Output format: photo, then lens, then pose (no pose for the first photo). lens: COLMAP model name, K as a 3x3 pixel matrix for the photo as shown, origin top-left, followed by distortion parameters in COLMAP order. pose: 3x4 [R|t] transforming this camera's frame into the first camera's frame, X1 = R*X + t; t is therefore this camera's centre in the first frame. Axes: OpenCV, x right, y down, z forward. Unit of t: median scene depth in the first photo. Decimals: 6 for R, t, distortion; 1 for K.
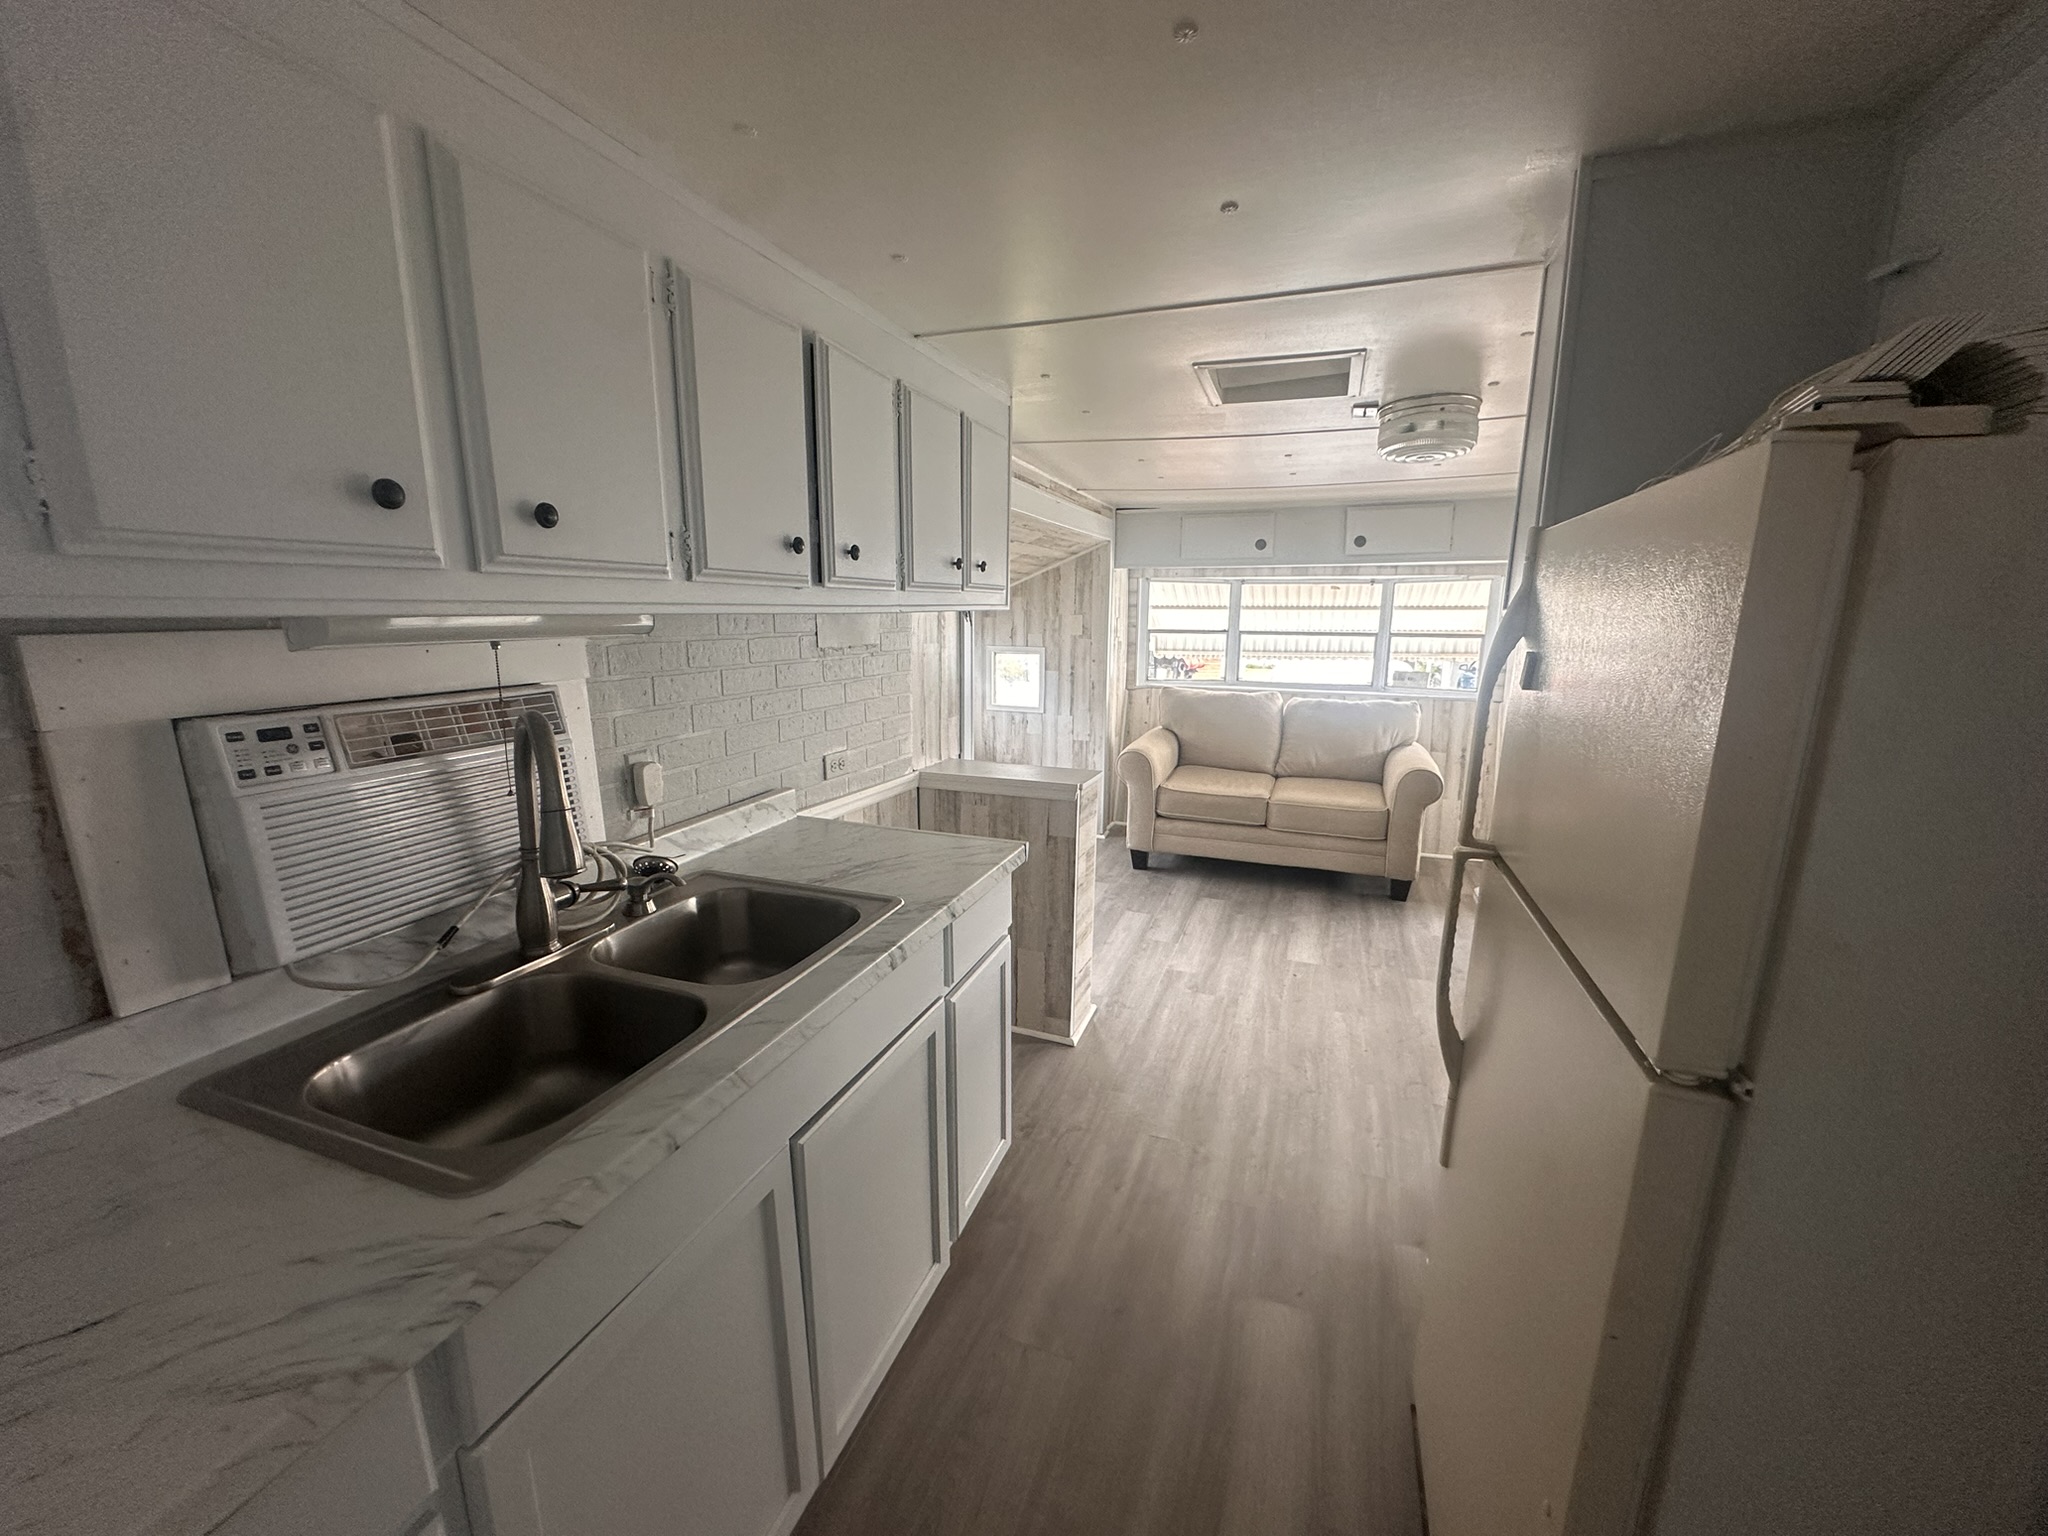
lens RADIAL K [[816.3, 0, 1026.1], [0, 816.3, 770.5], [0, 0, 1]] dist [-0.002617, 0.000574]
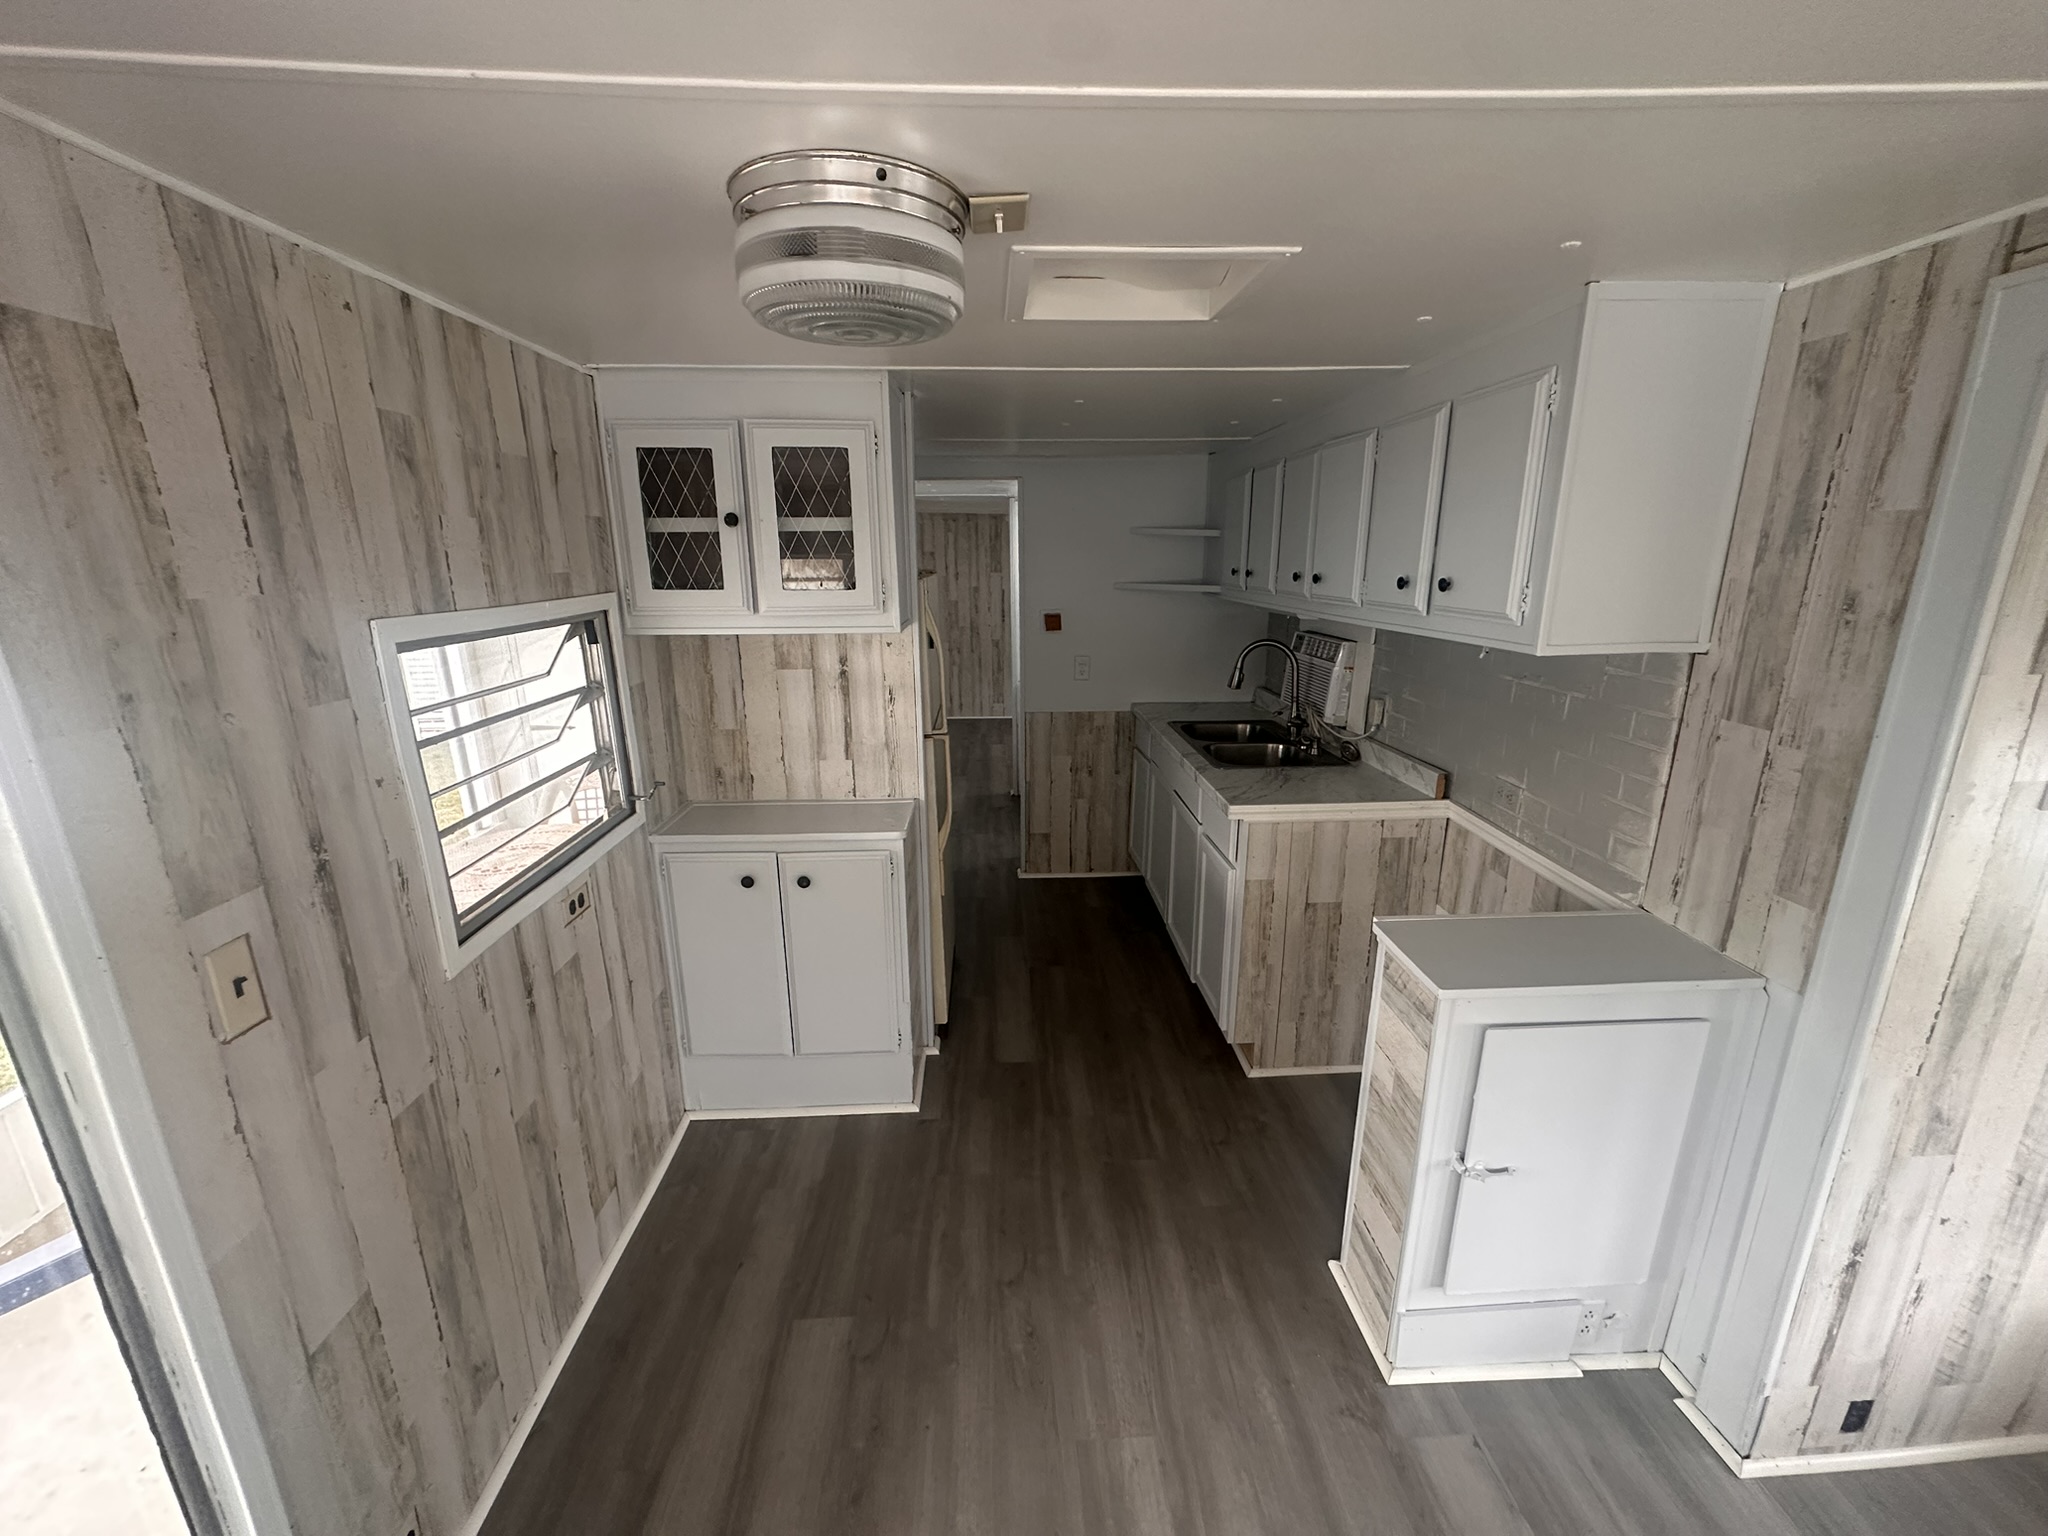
lens RADIAL K [[816.3, 0, 1026.1], [0, 816.3, 770.5], [0, 0, 1]] dist [-0.002617, 0.000574]
pose [[-0.923101, 0.096790, -0.372177, 0.345120], [-0.076115, 0.902674, 0.423539, -0.214861], [0.376949, 0.419298, -0.825893, 0.865040]]
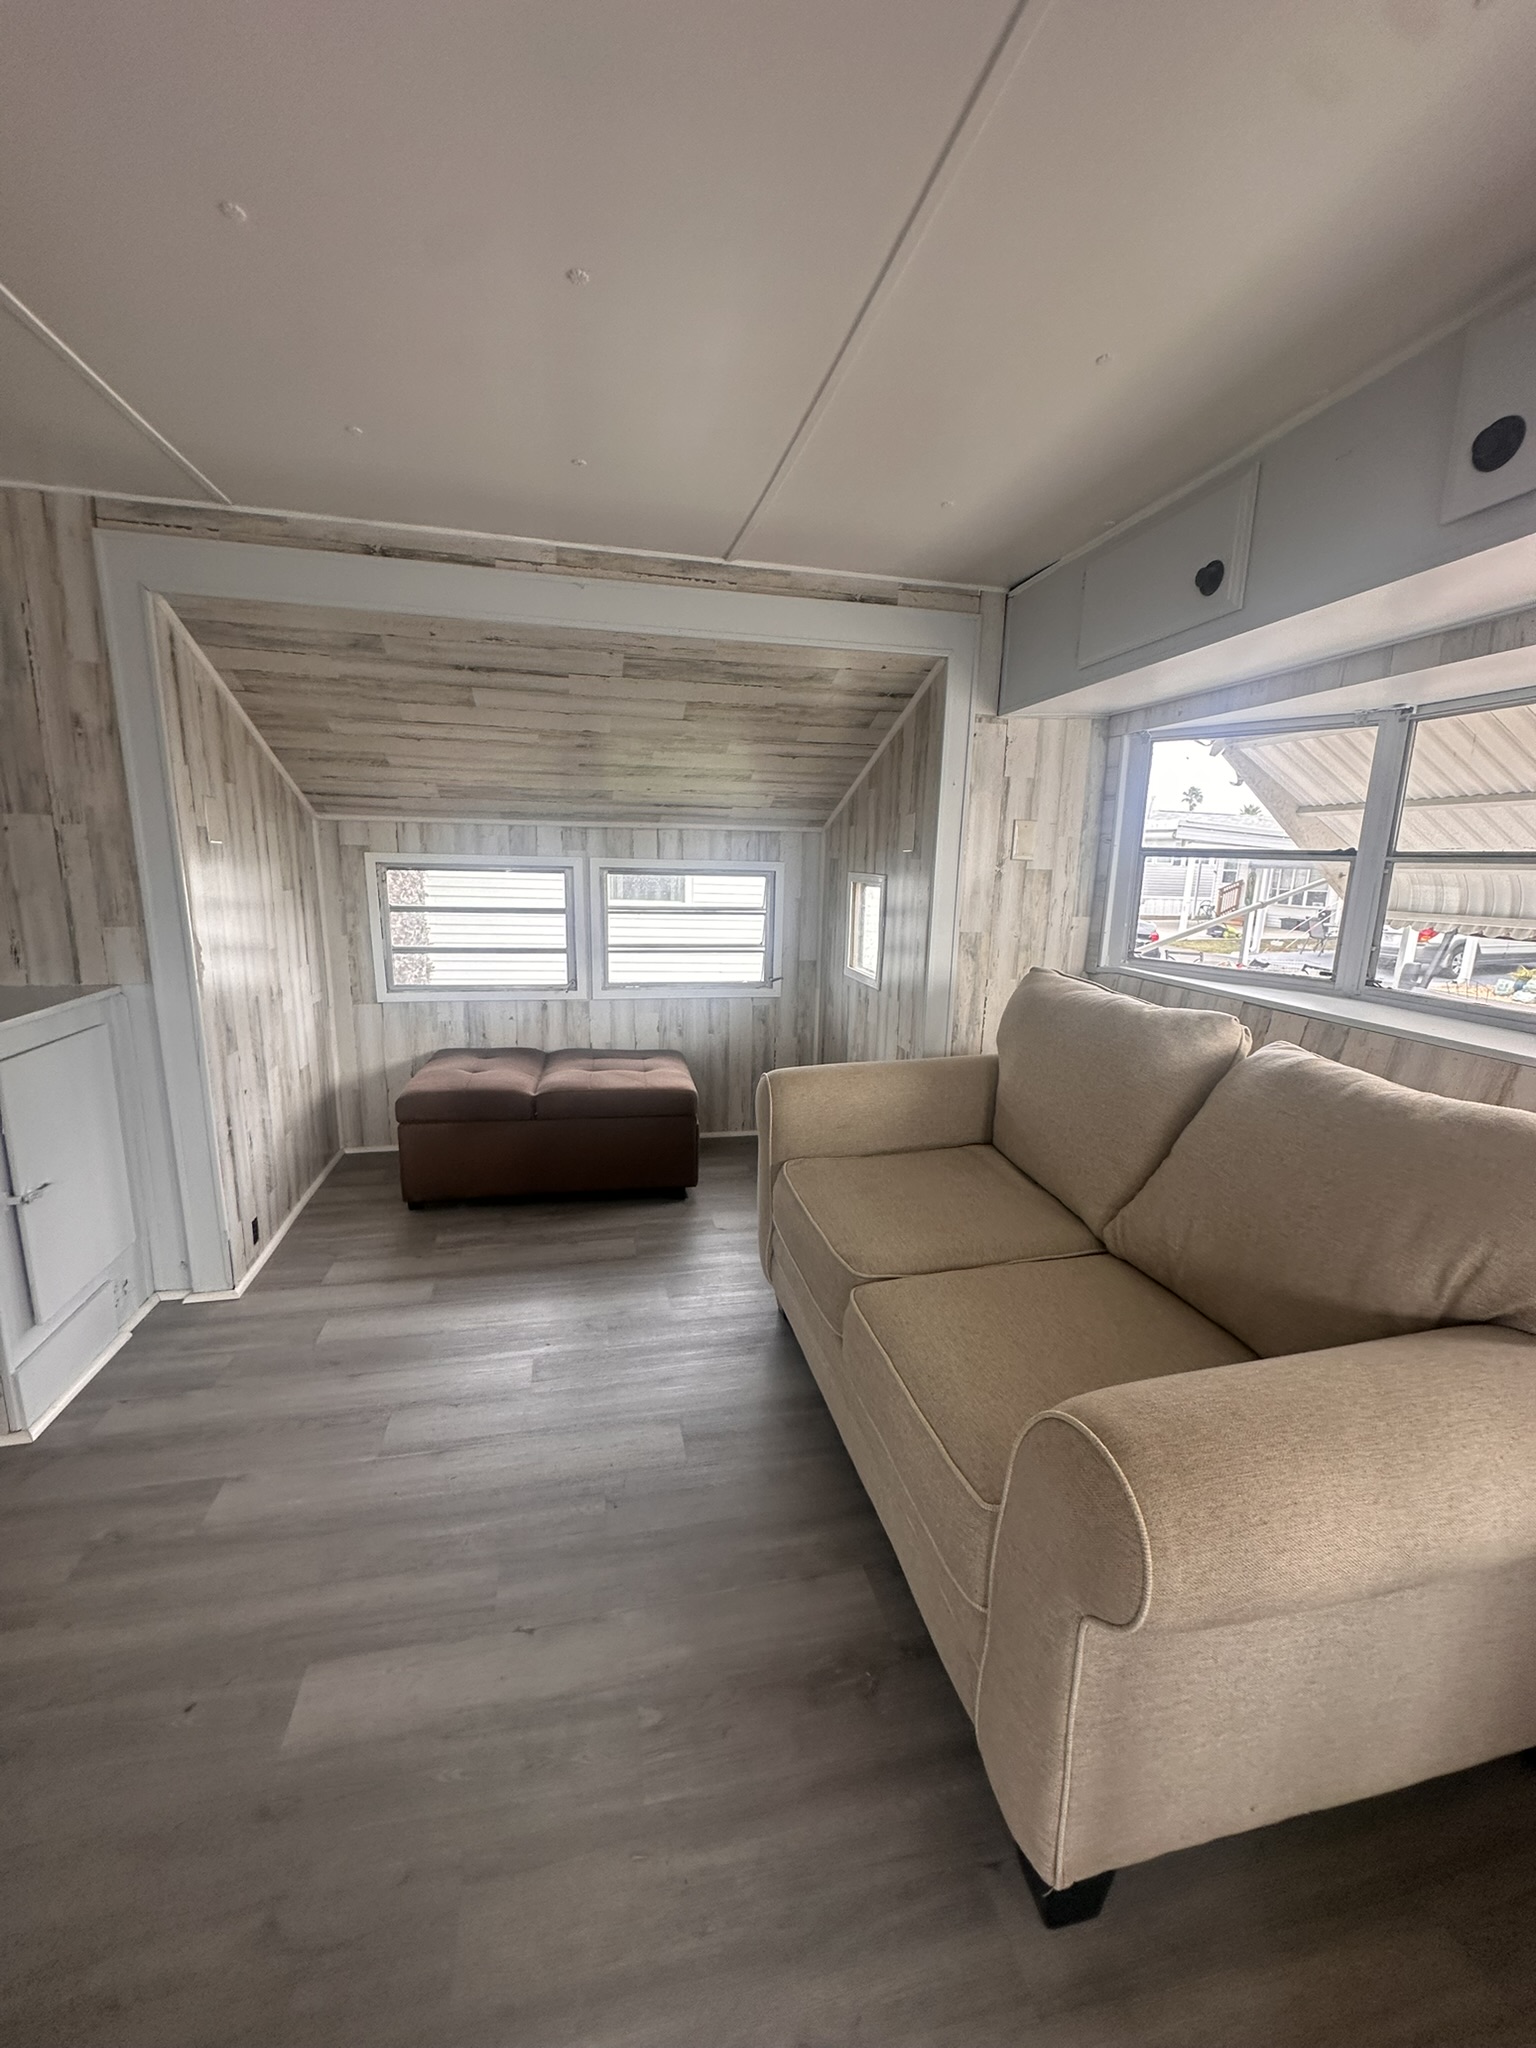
lens RADIAL K [[816.3, 0, 766.3], [0, 816.3, 1025.1], [0, 0, 1]] dist [-0.002617, 0.000574]
pose [[0.544644, 0.171096, -0.821030, 0.577065], [-0.179423, 0.980074, 0.085216, -0.103531], [0.819250, 0.100899, 0.564490, 0.780190]]
